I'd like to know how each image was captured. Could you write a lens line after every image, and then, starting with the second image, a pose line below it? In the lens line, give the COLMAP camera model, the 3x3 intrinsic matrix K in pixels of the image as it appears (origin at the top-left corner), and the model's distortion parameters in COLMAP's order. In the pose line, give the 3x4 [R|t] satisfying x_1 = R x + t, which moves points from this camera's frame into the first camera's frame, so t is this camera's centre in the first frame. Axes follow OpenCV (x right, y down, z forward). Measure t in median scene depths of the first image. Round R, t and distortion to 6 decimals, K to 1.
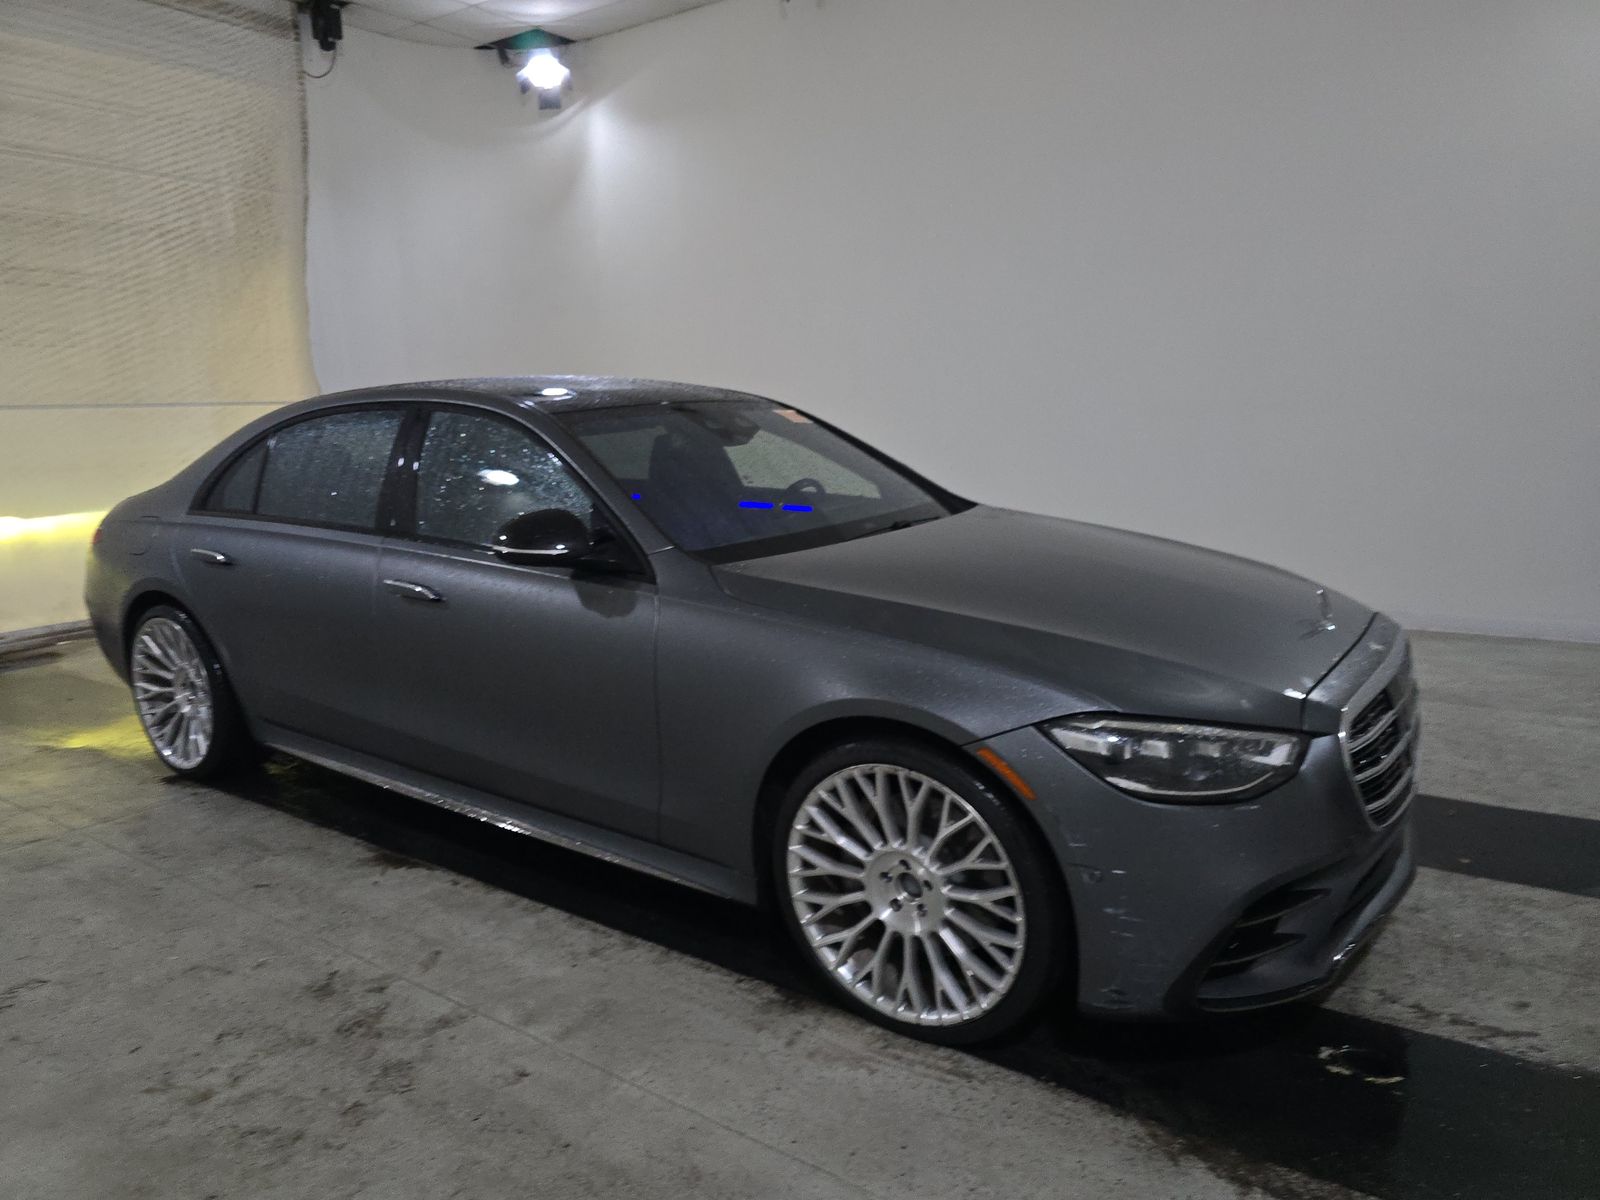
lens RADIAL K [[1079.5, 0, 805.3], [0, 1079.5, 593.1], [0, 0, 1]] dist [0.016530, -0.010761]
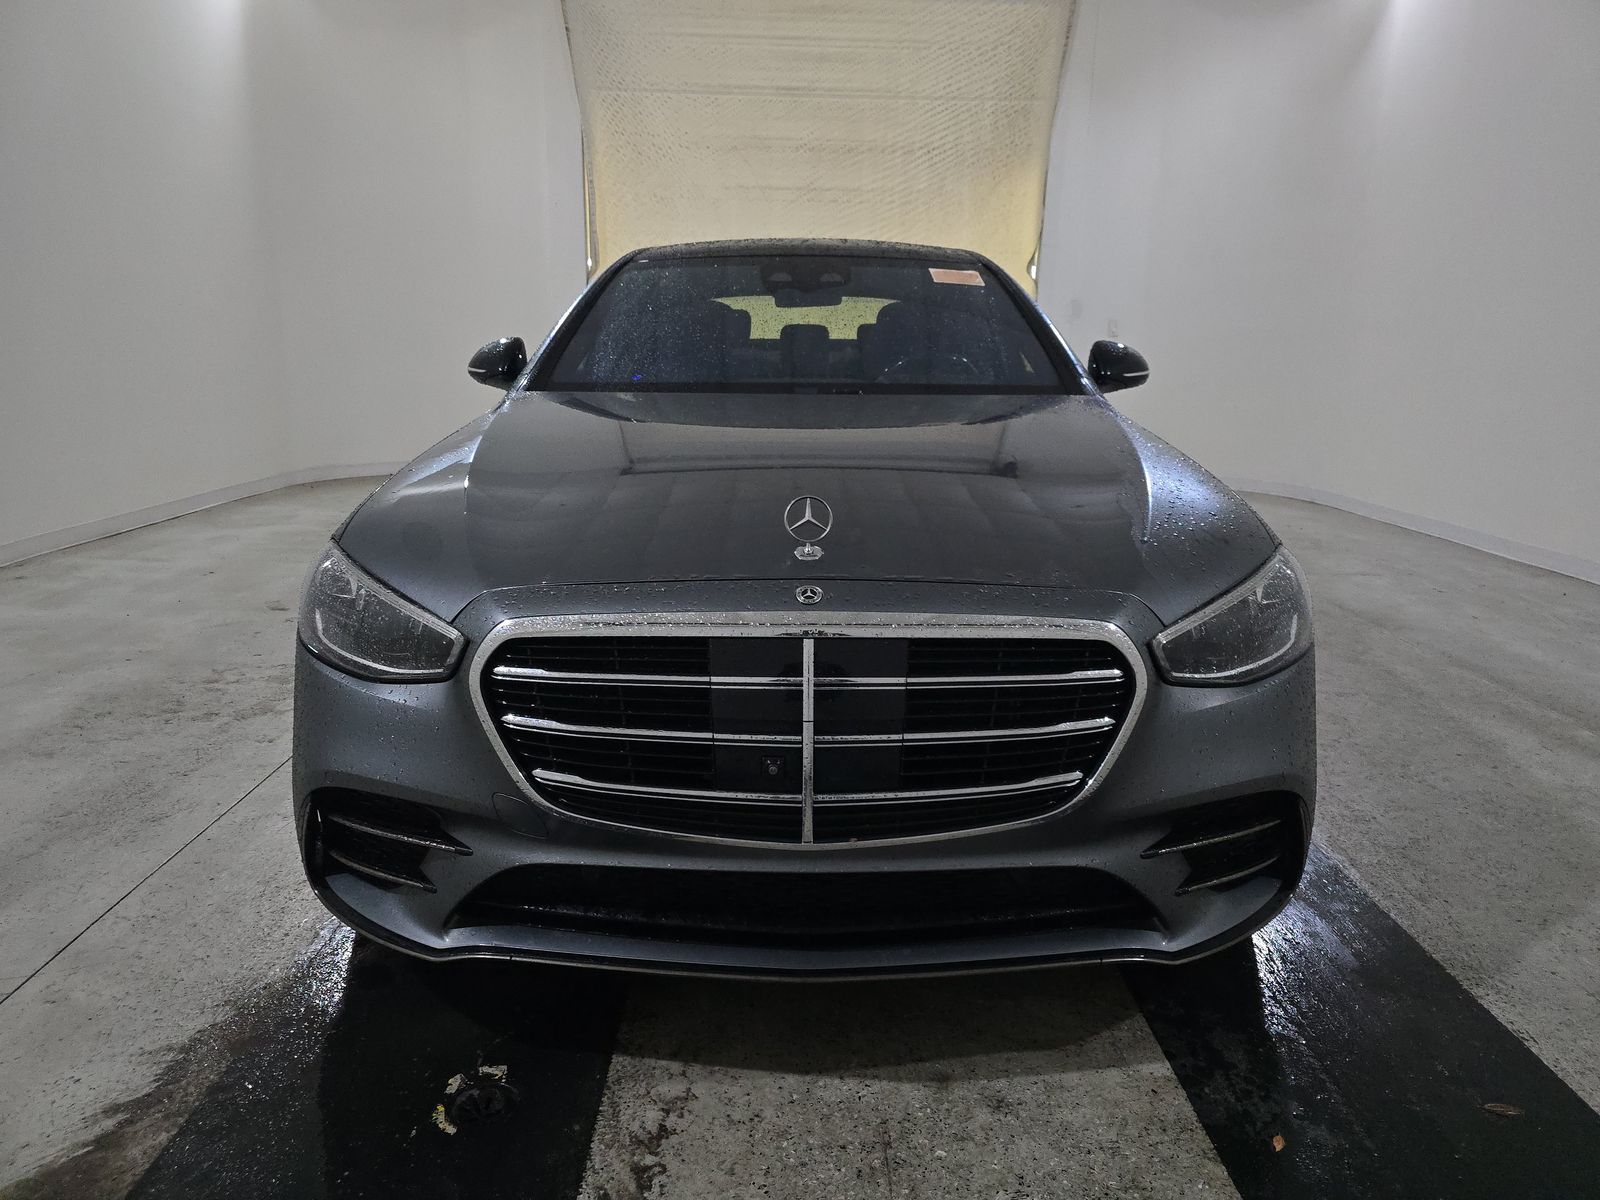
lens RADIAL K [[1079.5, 0, 804.3], [0, 1079.5, 598.0], [0, 0, 1]] dist [0.016530, -0.010761]
pose [[0.577162, 0.223348, -0.785493, 0.359011], [-0.174874, 0.973362, 0.148274, -0.013638], [0.797686, 0.051784, 0.600845, 0.226282]]
